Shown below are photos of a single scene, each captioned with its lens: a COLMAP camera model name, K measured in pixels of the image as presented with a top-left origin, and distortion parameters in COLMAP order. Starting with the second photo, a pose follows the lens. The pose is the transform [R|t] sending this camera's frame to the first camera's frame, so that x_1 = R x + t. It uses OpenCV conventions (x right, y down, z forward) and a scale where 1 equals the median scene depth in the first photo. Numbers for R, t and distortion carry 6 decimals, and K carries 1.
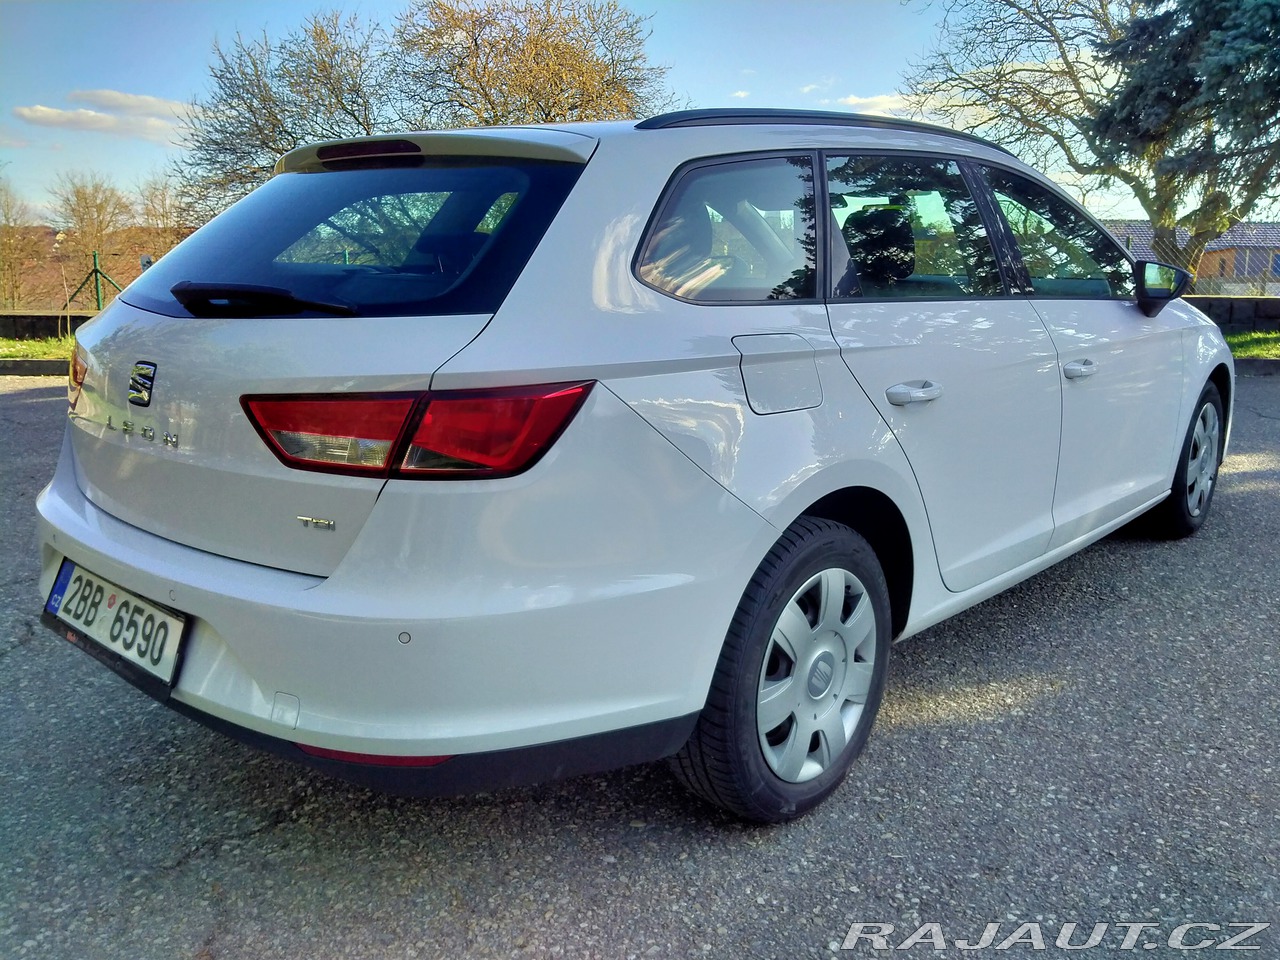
lens RADIAL K [[1069.7, 0, 656.1], [0, 1069.7, 474.3], [0, 0, 1]] dist [0.000628, 0.003101]
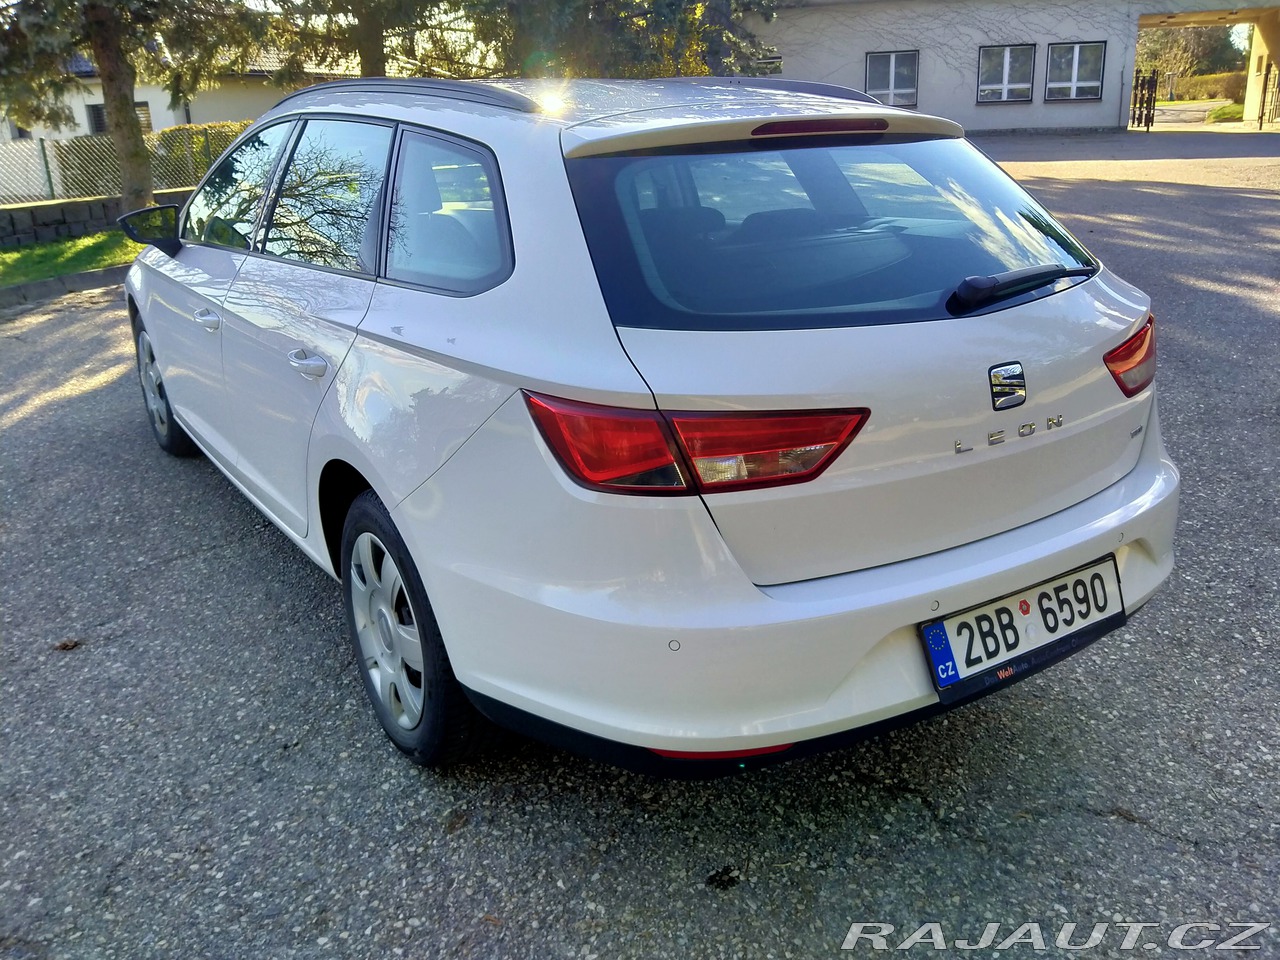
lens RADIAL K [[1040.2, 0, 649.3], [0, 1040.2, 434.6], [0, 0, 1]] dist [0.105677, -0.187812]
pose [[0.257943, -0.287964, 0.922248, -1.449783], [0.226018, 0.946049, 0.232180, -0.336516], [-0.939352, 0.148555, 0.309112, 1.002381]]
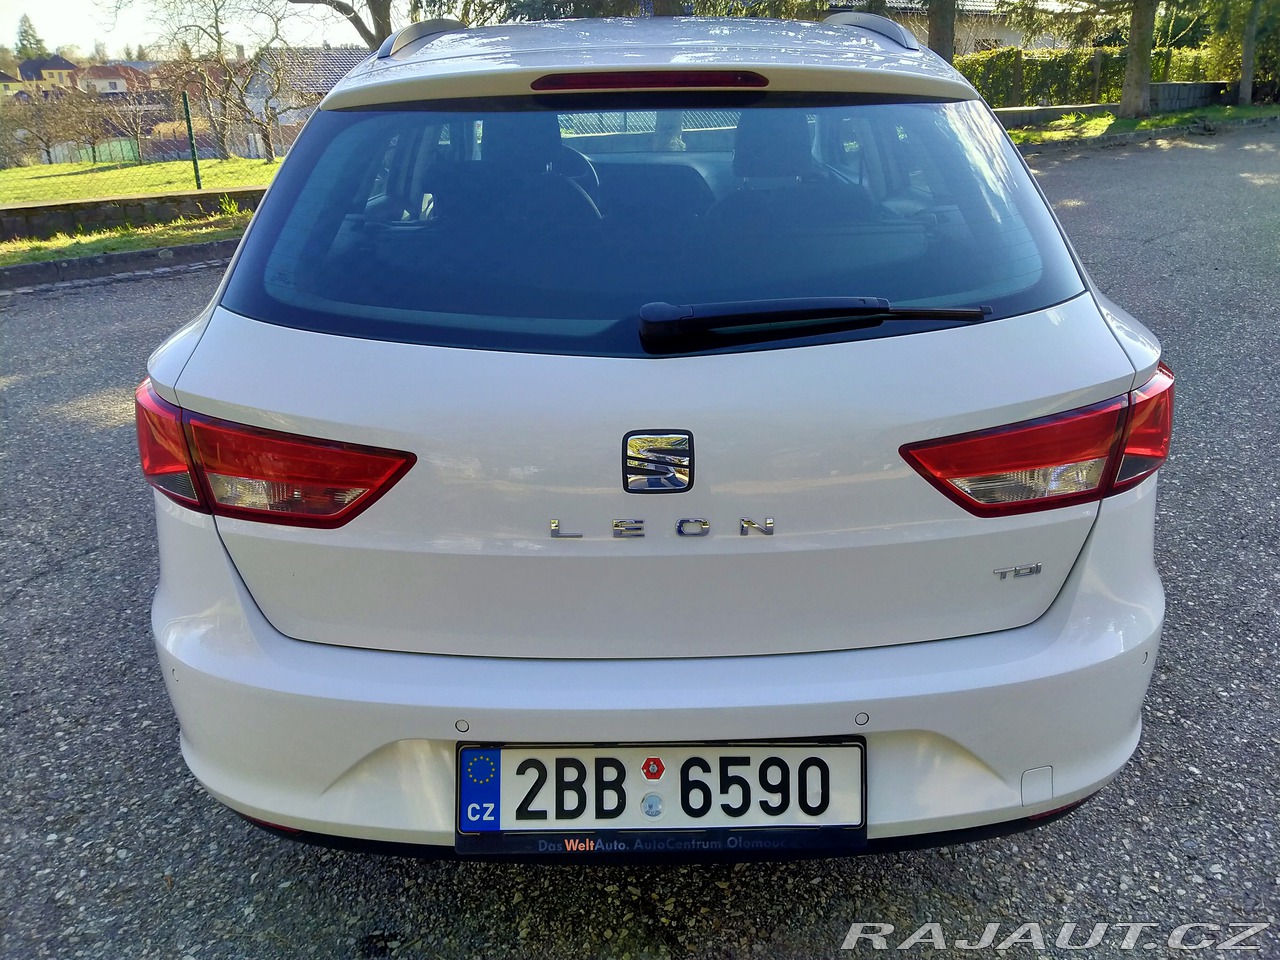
lens RADIAL K [[1040.2, 0, 649.3], [0, 1040.2, 434.6], [0, 0, 1]] dist [0.105677, -0.187812]
pose [[0.731467, -0.232615, 0.640973, -0.906288], [0.151692, 0.971969, 0.179628, -0.222458], [-0.664790, -0.034161, 0.746249, 0.490024]]
